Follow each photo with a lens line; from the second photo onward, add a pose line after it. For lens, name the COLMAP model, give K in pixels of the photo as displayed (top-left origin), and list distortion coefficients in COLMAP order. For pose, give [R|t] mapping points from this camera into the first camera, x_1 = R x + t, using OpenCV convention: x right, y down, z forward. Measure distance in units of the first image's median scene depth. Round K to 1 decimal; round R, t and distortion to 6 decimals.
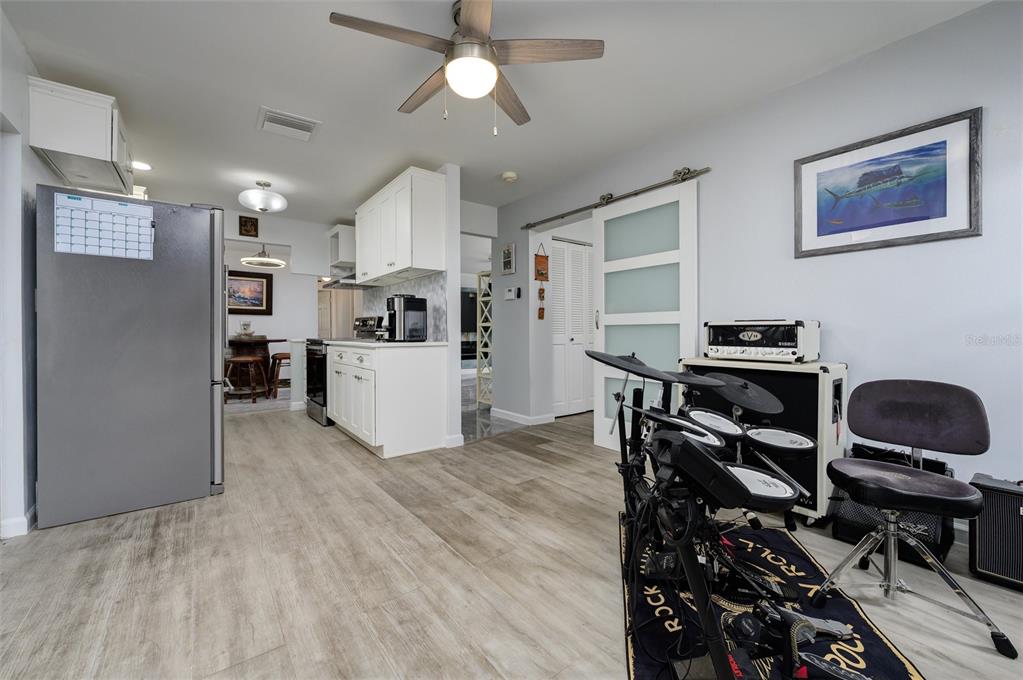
lens RADIAL K [[406.7, 0, 512.1], [0, 406.7, 330.6], [0, 0, 1]] dist [-0.000361, -0.000011]
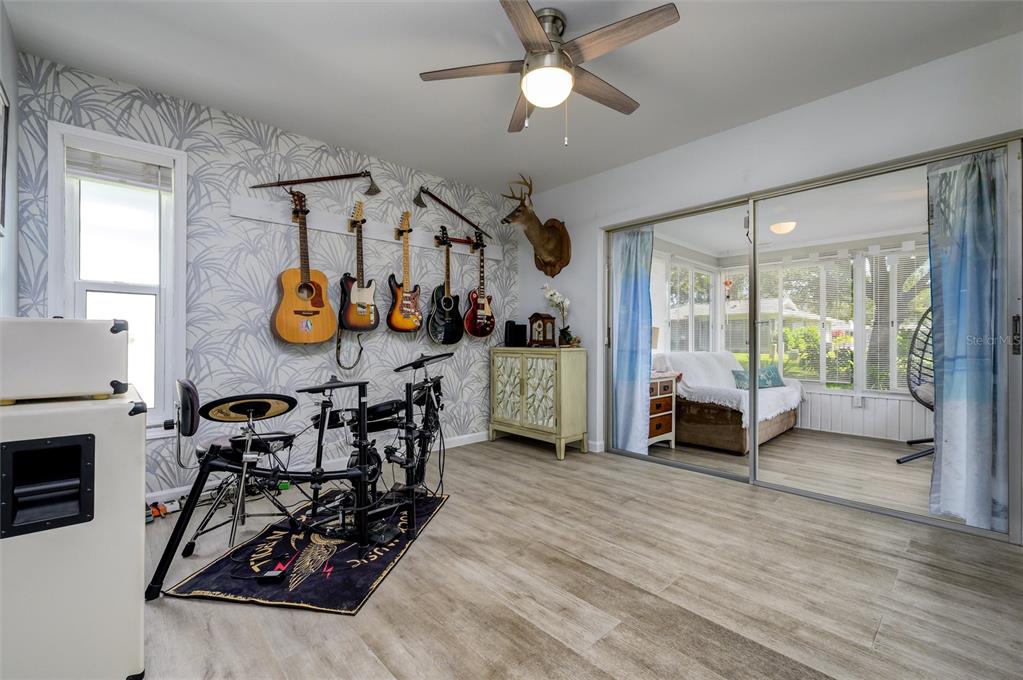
lens RADIAL K [[434.3, 0, 509.5], [0, 434.3, 341.2], [0, 0, 1]] dist [-0.000819, -0.000333]
pose [[-0.996190, 0.004934, -0.087066, 0.068834], [0.004884, 0.999988, 0.000794, 0.006001], [0.087069, 0.000366, -0.996202, 1.597606]]
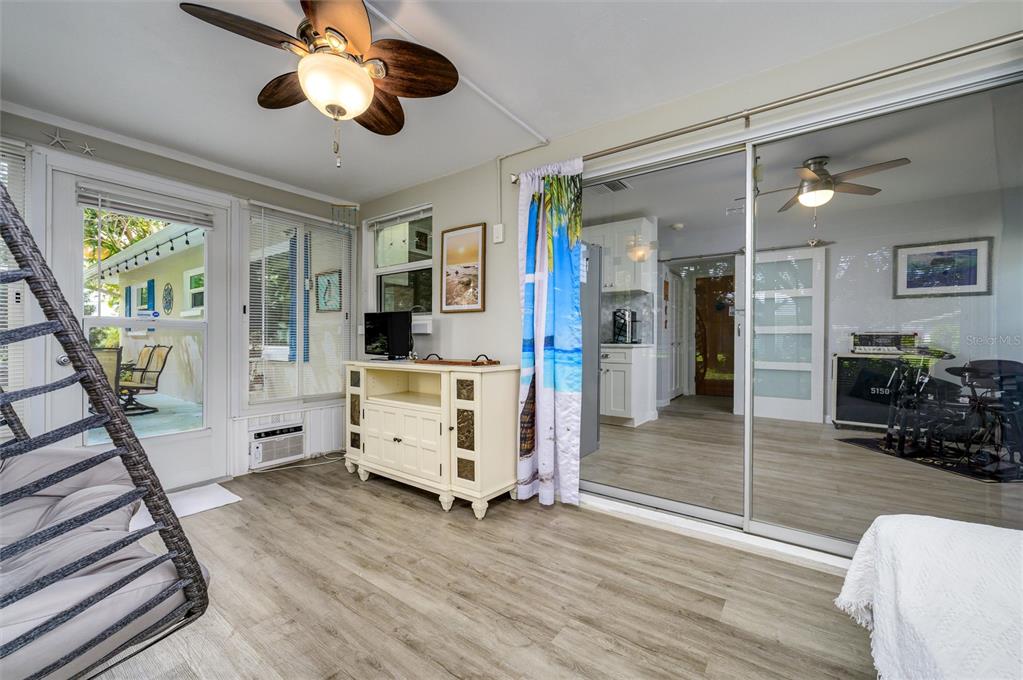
lens RADIAL K [[405.6, 0, 511.5], [0, 405.6, 340.0], [0, 0, 1]] dist [0.001561, 0.000179]
pose [[0.959917, 0.009377, 0.280126, -1.482167], [-0.010478, 0.999942, 0.002433, 0.022076], [-0.280087, -0.005271, 0.959960, -0.285593]]
